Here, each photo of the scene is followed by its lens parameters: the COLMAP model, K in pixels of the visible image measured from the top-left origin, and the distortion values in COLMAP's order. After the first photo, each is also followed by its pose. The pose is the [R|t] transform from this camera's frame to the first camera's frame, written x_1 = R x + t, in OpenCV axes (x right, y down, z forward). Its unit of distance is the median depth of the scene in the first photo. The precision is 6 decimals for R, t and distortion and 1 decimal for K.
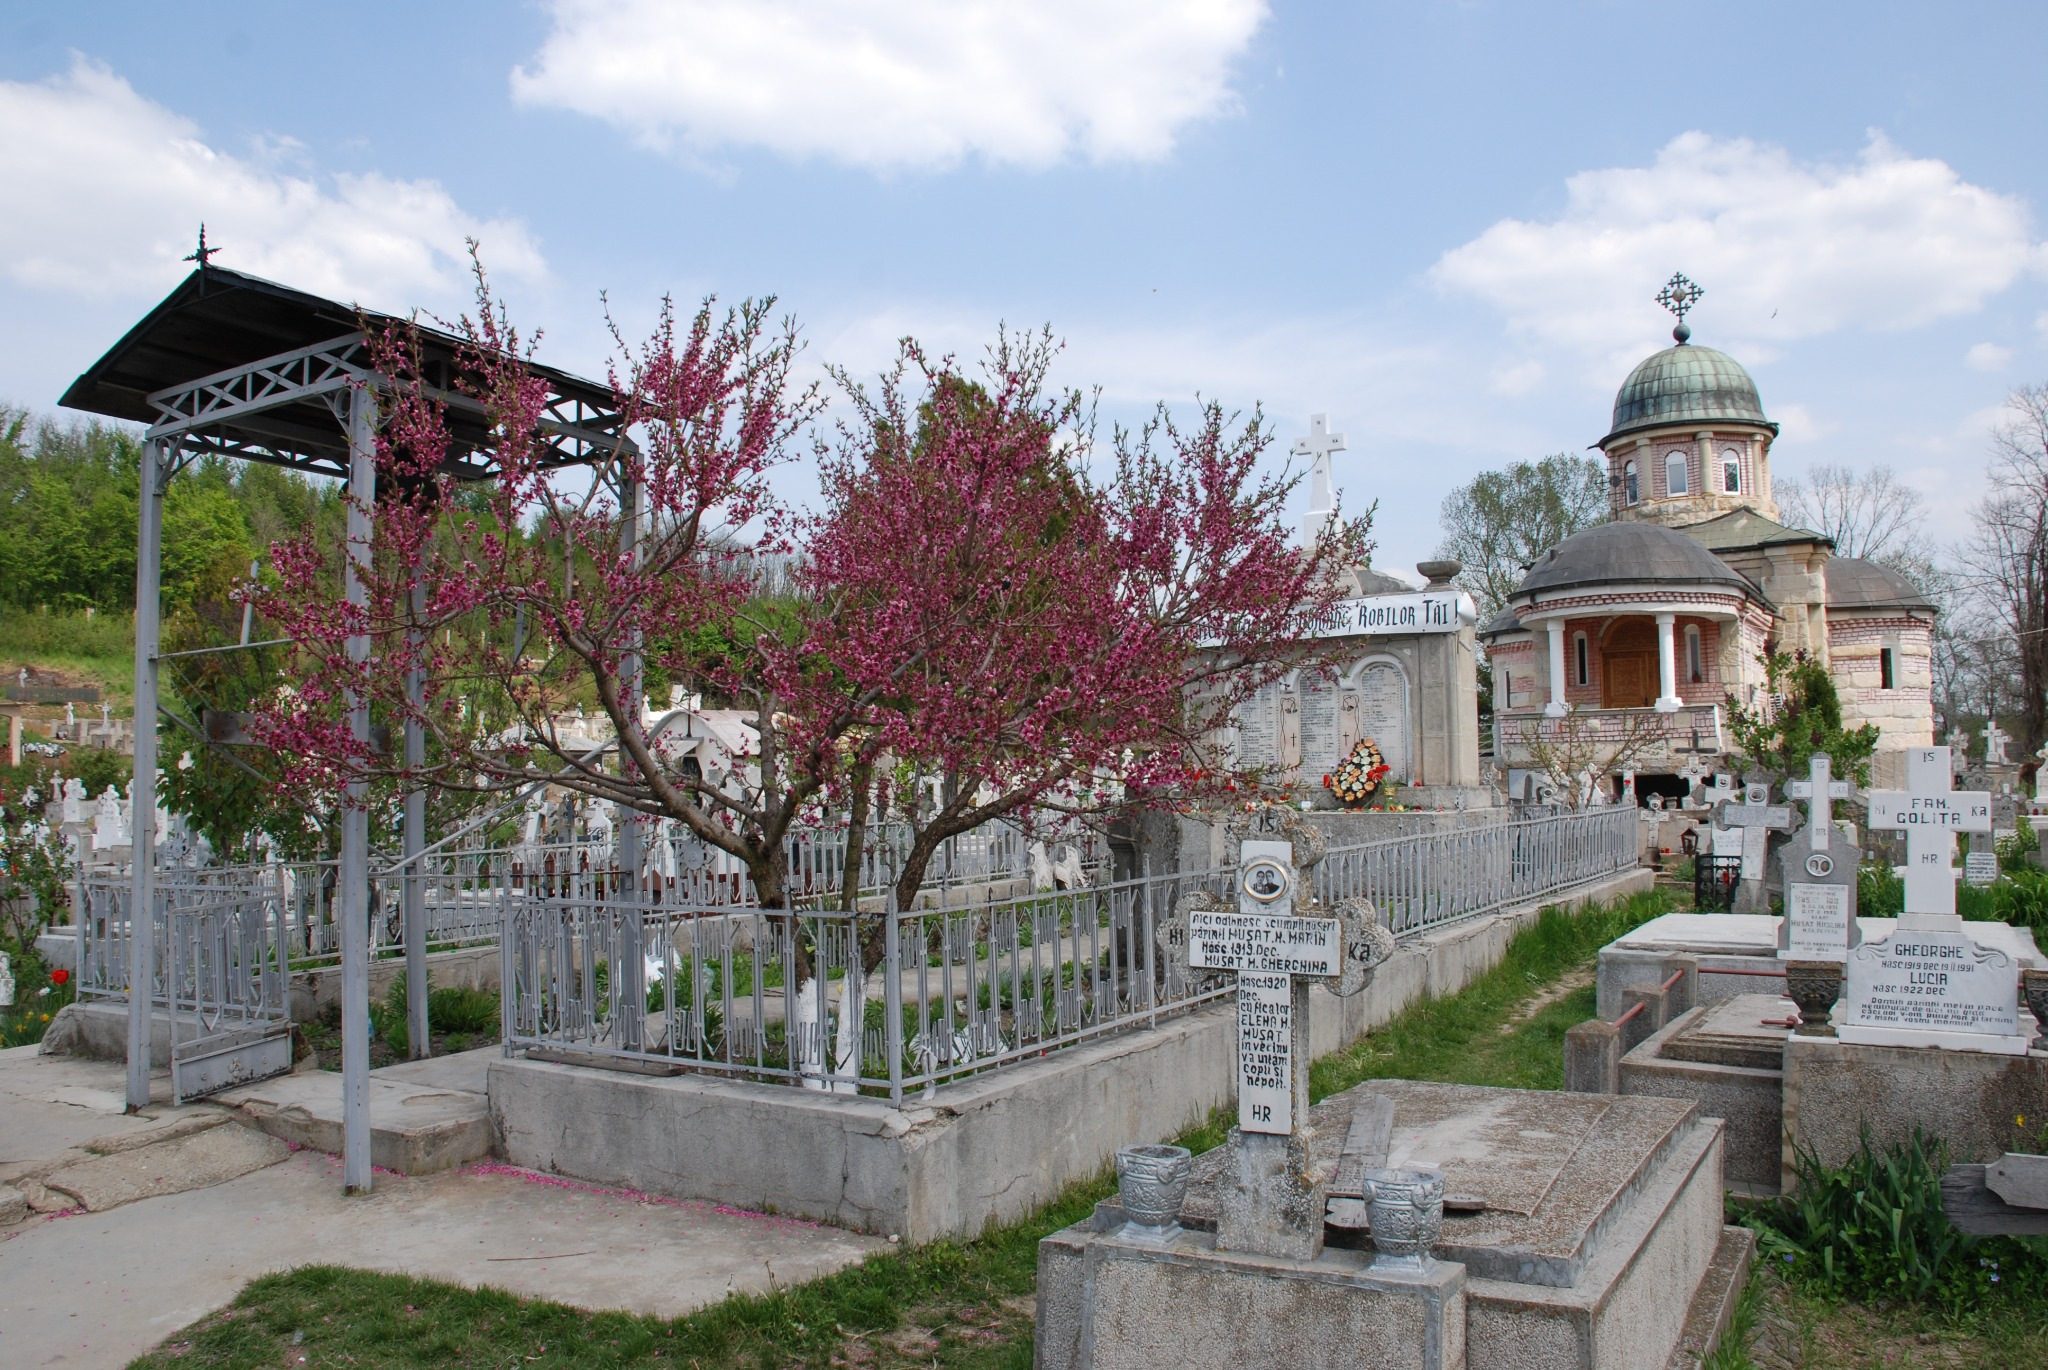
lens RADIAL K [[1612.3, 0, 1035.8], [0, 1612.3, 684.9], [0, 0, 1]] dist [-0.157517, 0.108659]
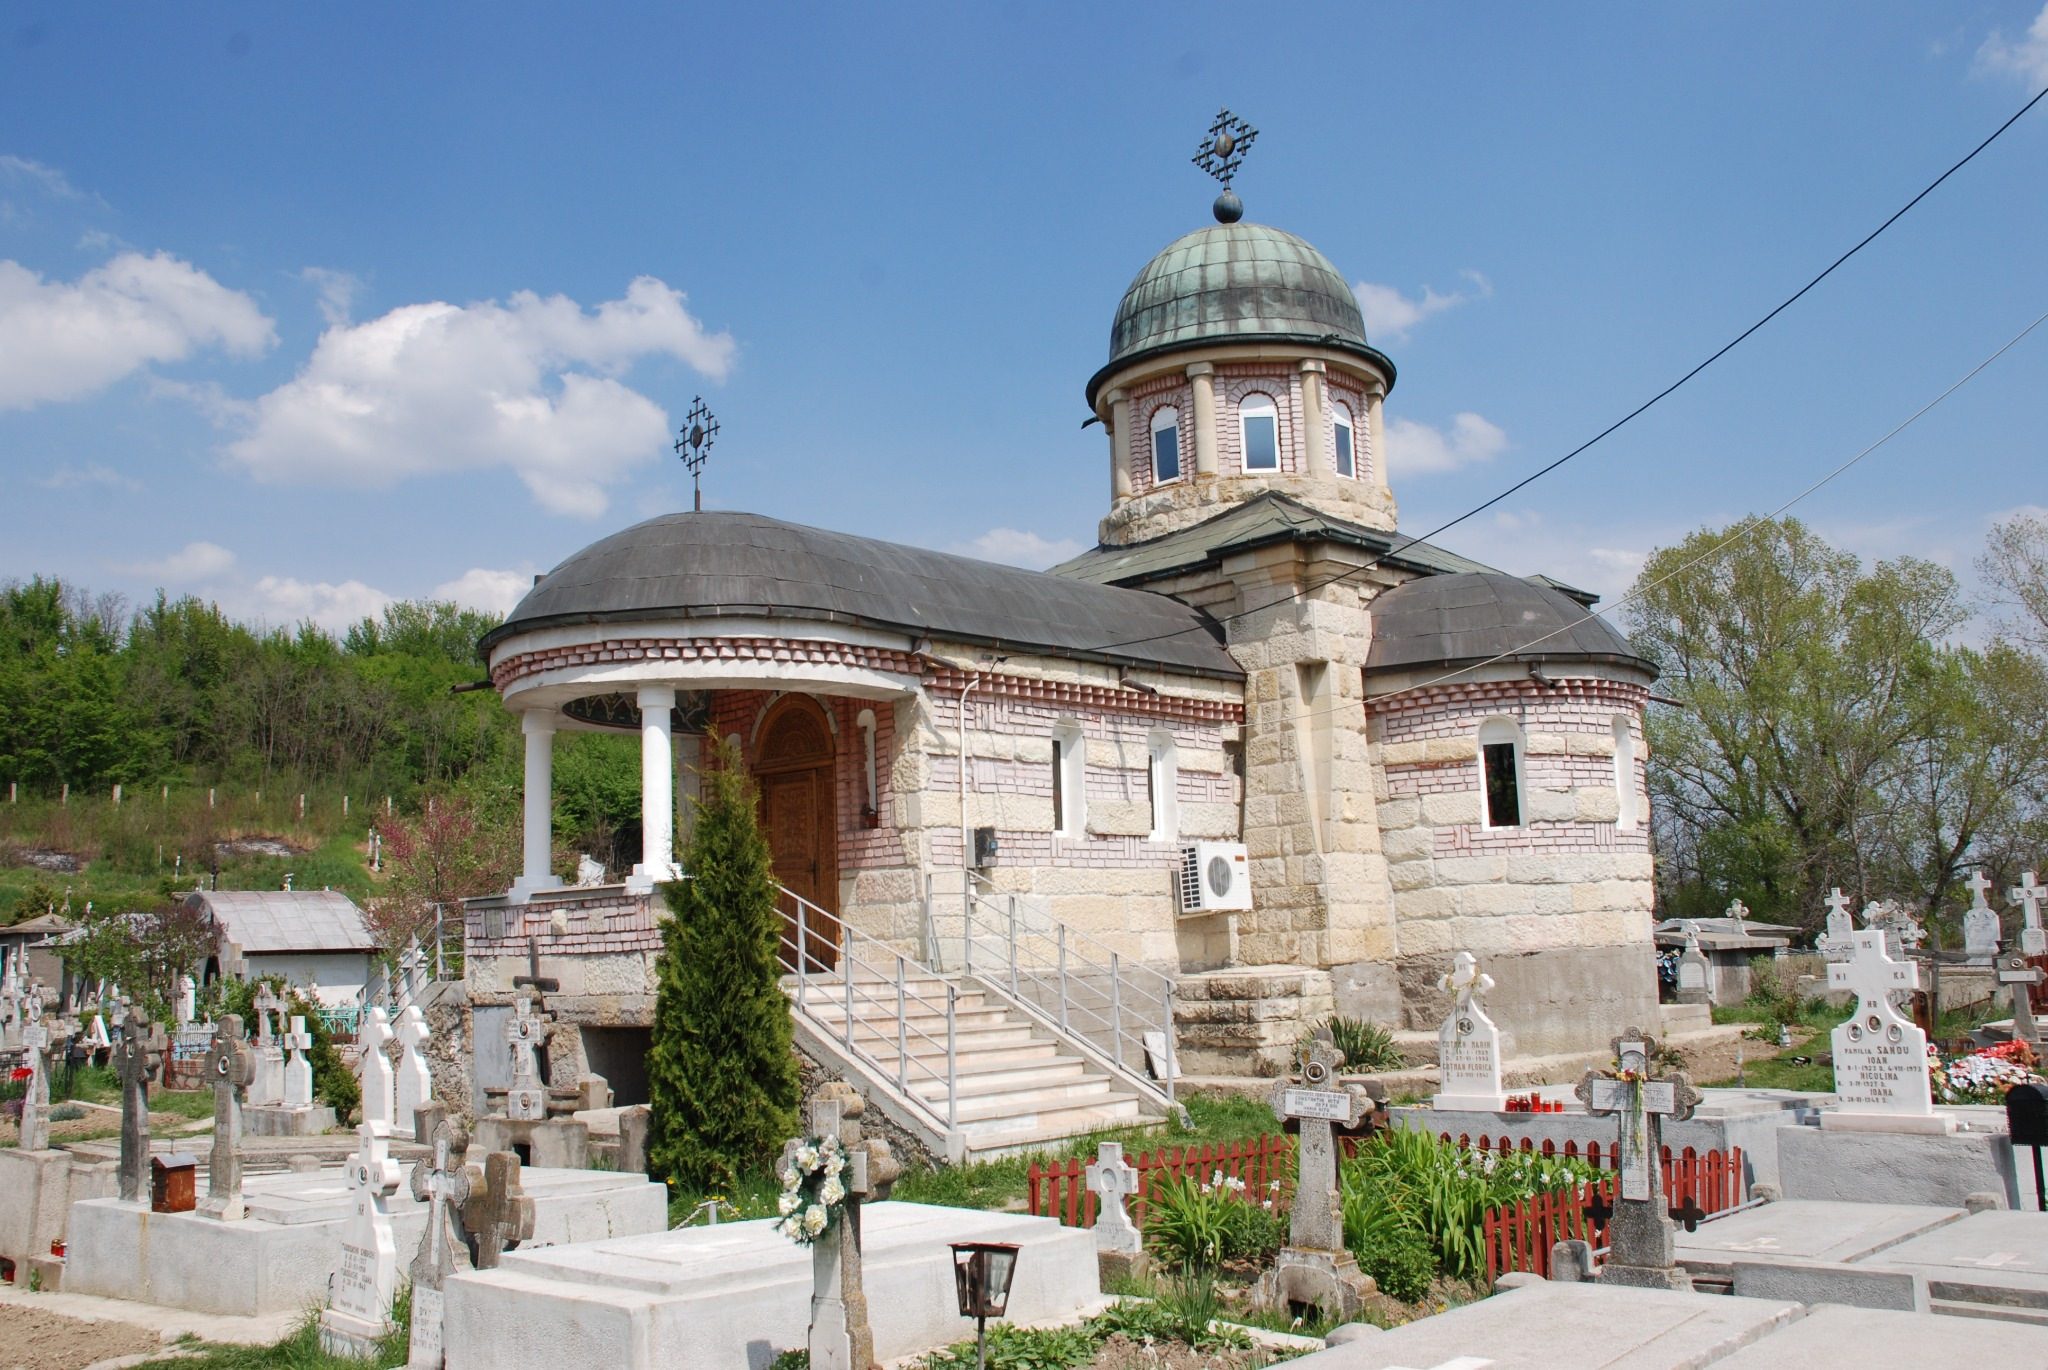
lens RADIAL K [[1757.3, 0, 1032.4], [0, 1757.3, 676.2], [0, 0, 1]] dist [-0.129483, 0.134295]
pose [[0.975971, -0.047703, -0.212613, 1.013642], [0.027218, 0.994789, -0.098255, 0.011043], [0.216193, 0.090107, 0.972184, 0.826119]]
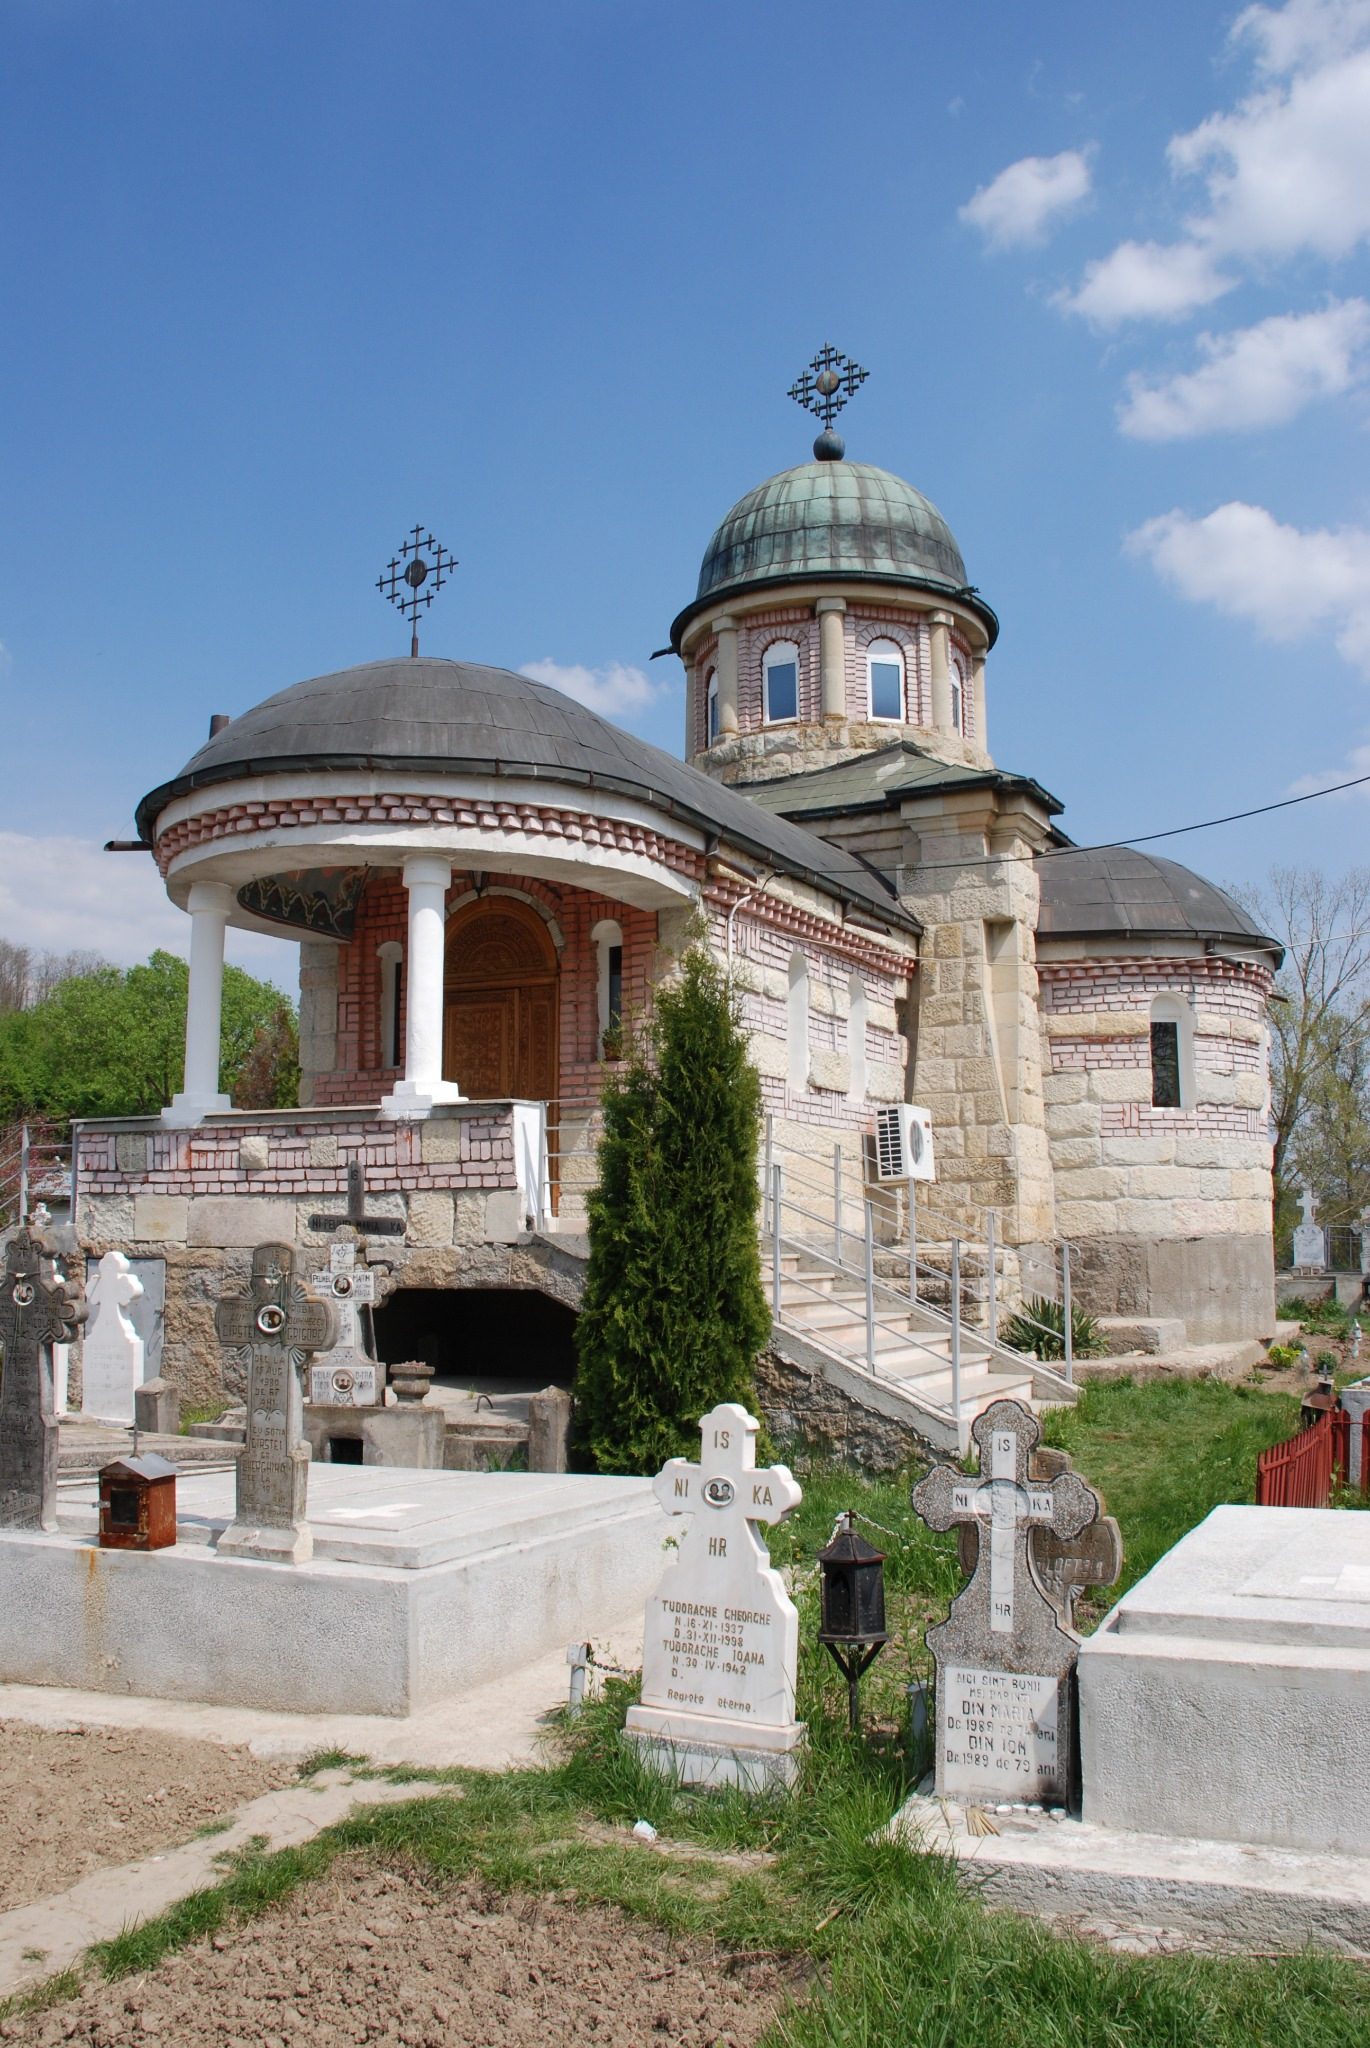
lens RADIAL K [[1699.0, 0, 687.5], [0, 1699.0, 994.4], [0, 0, 1]] dist [-0.125671, 0.008102]
pose [[0.996585, 0.029501, 0.077124, 0.700780], [-0.022296, 0.995447, -0.092668, 0.037789], [-0.079507, 0.090632, 0.992706, 0.963532]]
